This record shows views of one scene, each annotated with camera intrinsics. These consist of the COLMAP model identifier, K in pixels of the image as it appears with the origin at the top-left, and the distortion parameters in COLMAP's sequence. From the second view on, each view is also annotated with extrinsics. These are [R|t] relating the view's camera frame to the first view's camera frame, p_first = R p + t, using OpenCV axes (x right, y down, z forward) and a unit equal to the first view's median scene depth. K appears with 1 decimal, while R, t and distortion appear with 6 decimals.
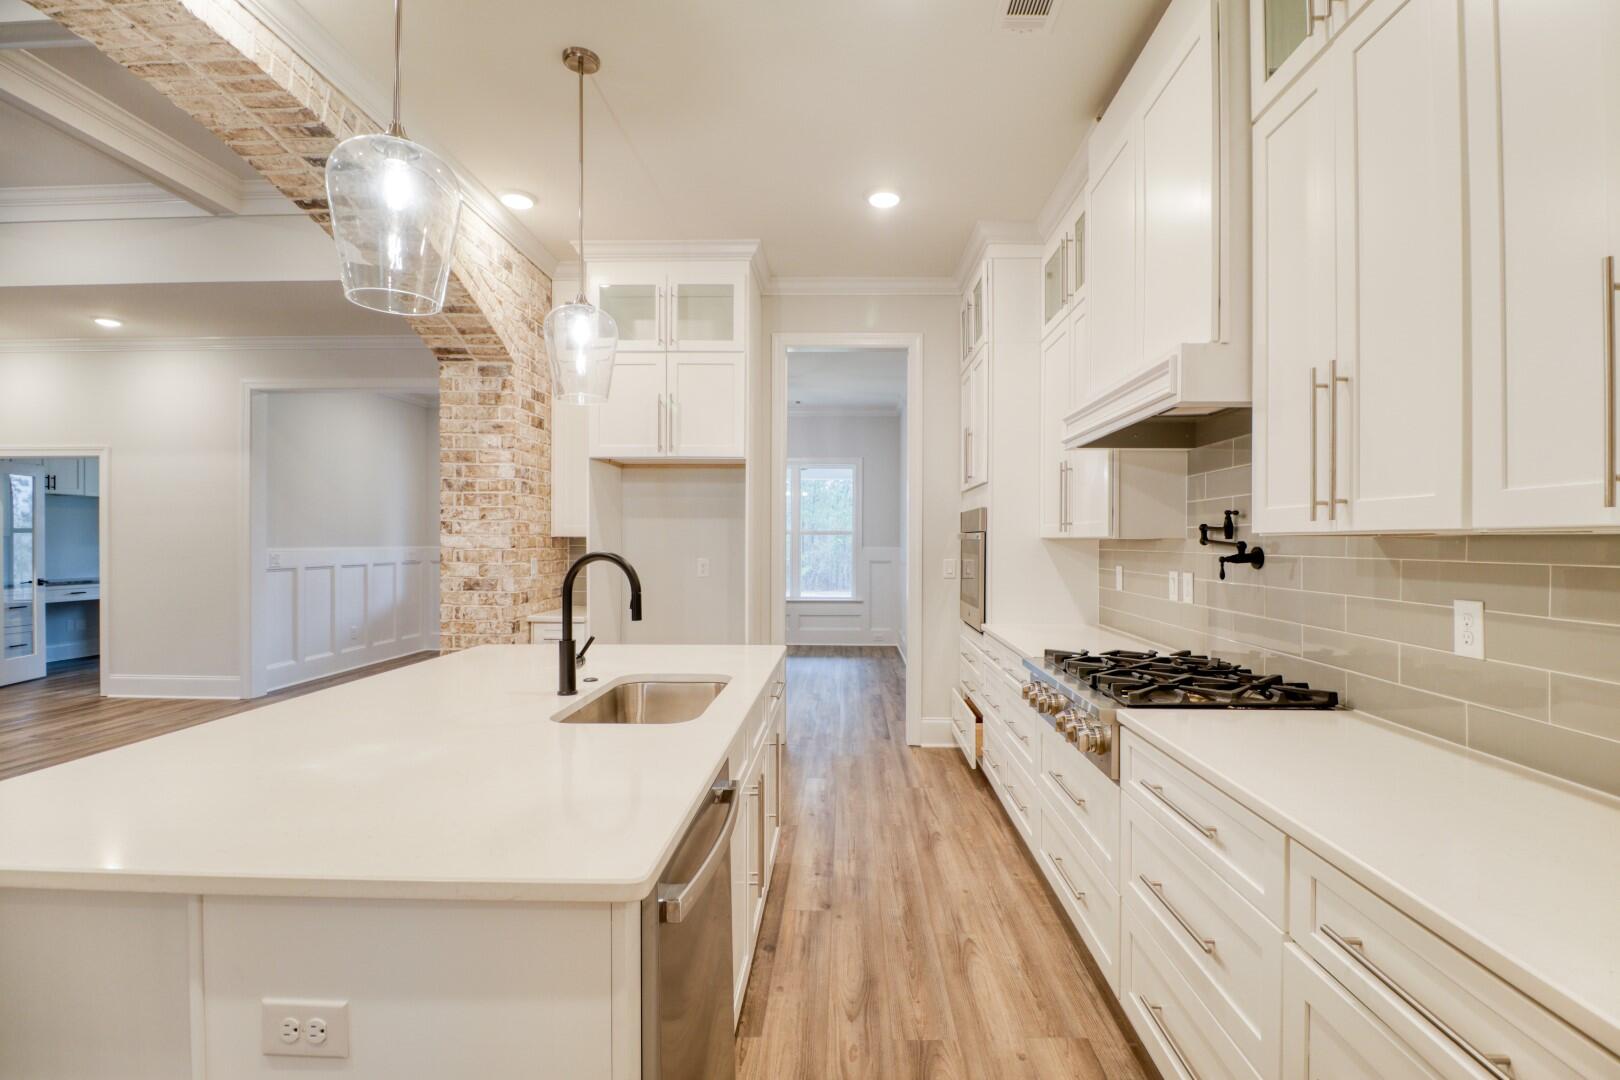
lens RADIAL K [[746.8, 0, 842.7], [0, 746.8, 541.4], [0, 0, 1]] dist [-0.003248, -0.011762]
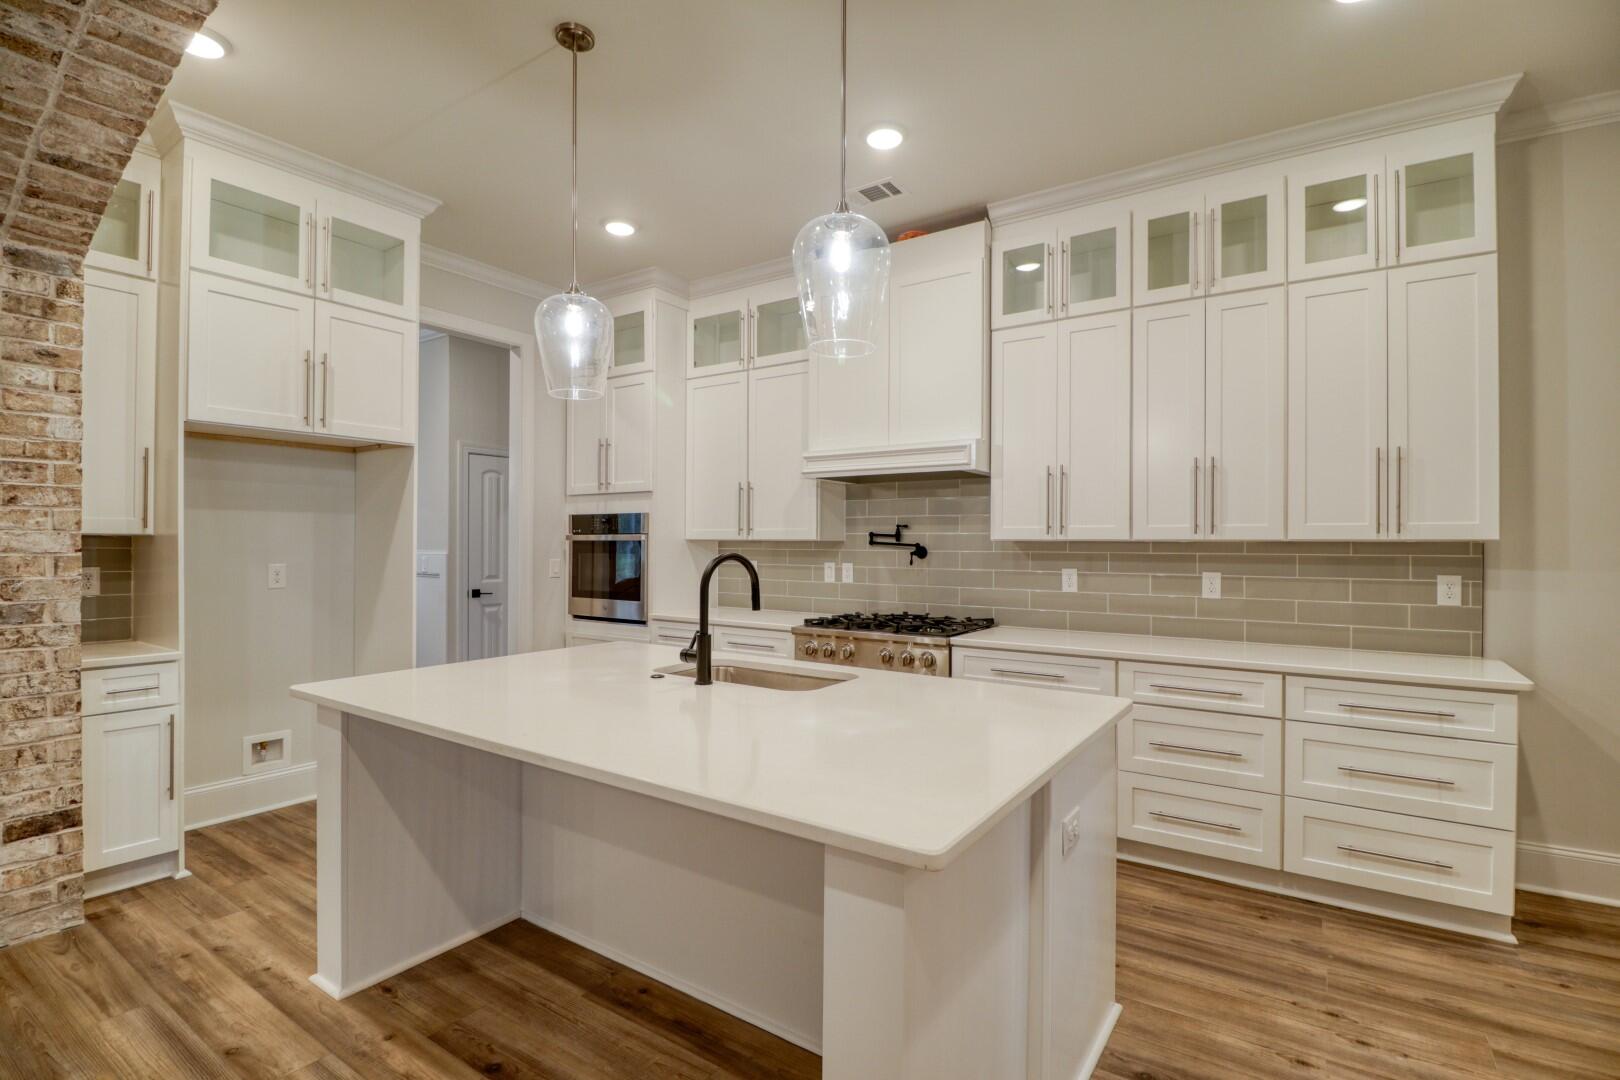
lens RADIAL K [[744.5, 0, 839.7], [0, 744.5, 543.5], [0, 0, 1]] dist [-0.000655, -0.010876]
pose [[0.540870, -0.000196, 0.841106, -0.616000], [-0.002420, 0.999995, 0.001789, -0.001135], [-0.841103, -0.003003, 0.540867, 0.127971]]
